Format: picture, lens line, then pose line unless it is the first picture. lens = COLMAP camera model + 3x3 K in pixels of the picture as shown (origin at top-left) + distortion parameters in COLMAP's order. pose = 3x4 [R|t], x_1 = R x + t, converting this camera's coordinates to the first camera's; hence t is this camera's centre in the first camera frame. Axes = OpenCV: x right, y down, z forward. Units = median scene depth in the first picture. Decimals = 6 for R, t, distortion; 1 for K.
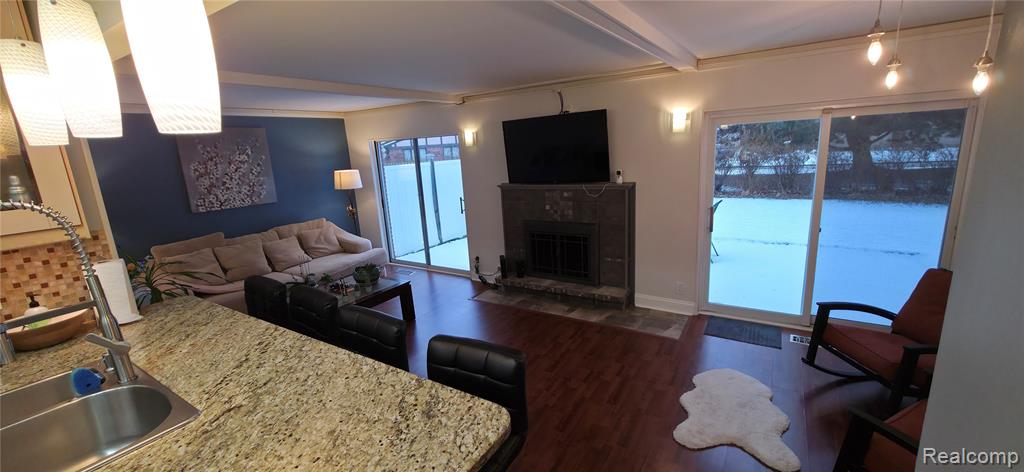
lens RADIAL K [[406.3, 0, 514.9], [0, 406.3, 236.3], [0, 0, 1]] dist [0.002959, -0.000474]
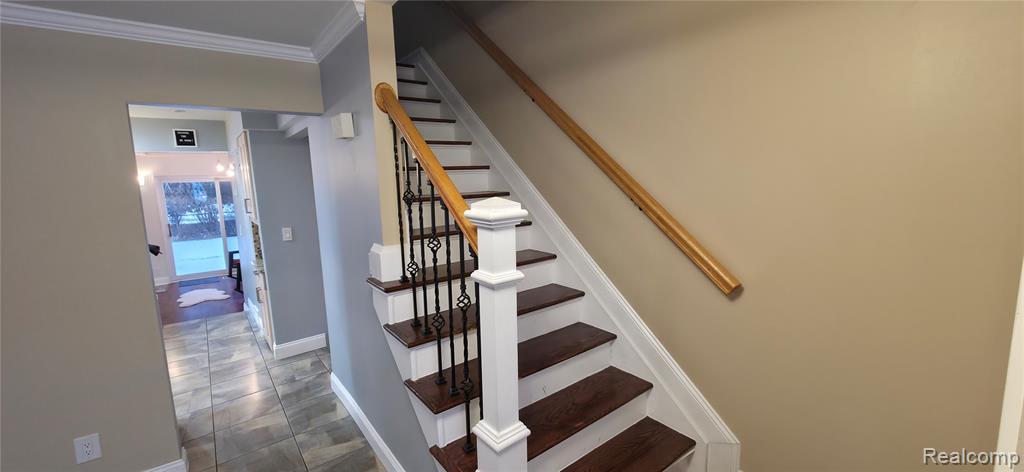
lens RADIAL K [[406.3, 0, 513.7], [0, 406.3, 235.5], [0, 0, 1]] dist [0.002959, -0.000474]
pose [[0.339789, -0.089264, 0.936256, -0.209922], [0.217550, 0.975947, 0.014094, 0.084741], [-0.914995, 0.198893, 0.351036, -0.320291]]
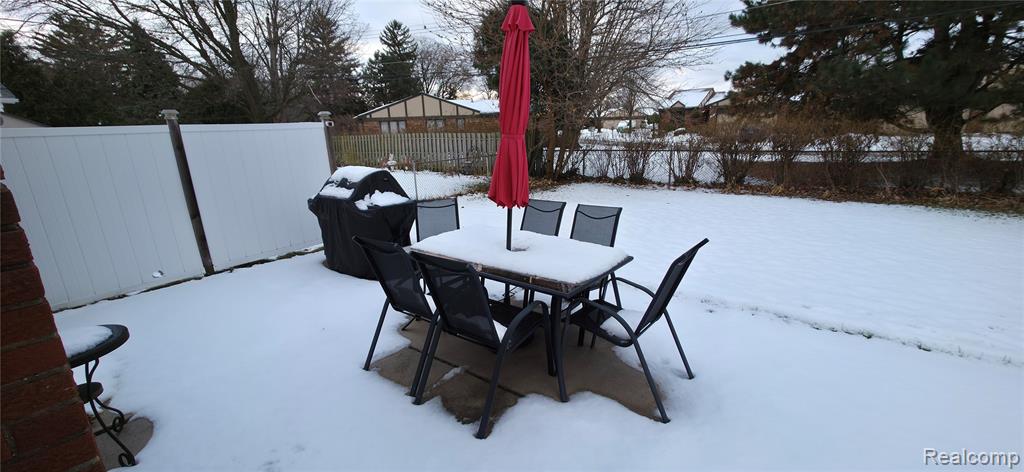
lens RADIAL K [[406.3, 0, 511.4], [0, 406.3, 235.9], [0, 0, 1]] dist [0.002959, -0.000474]
pose [[0.997509, 0.039389, -0.058509, 0.152716], [-0.036387, 0.998009, 0.051522, -0.045696], [0.060422, -0.049265, 0.996956, 0.269117]]
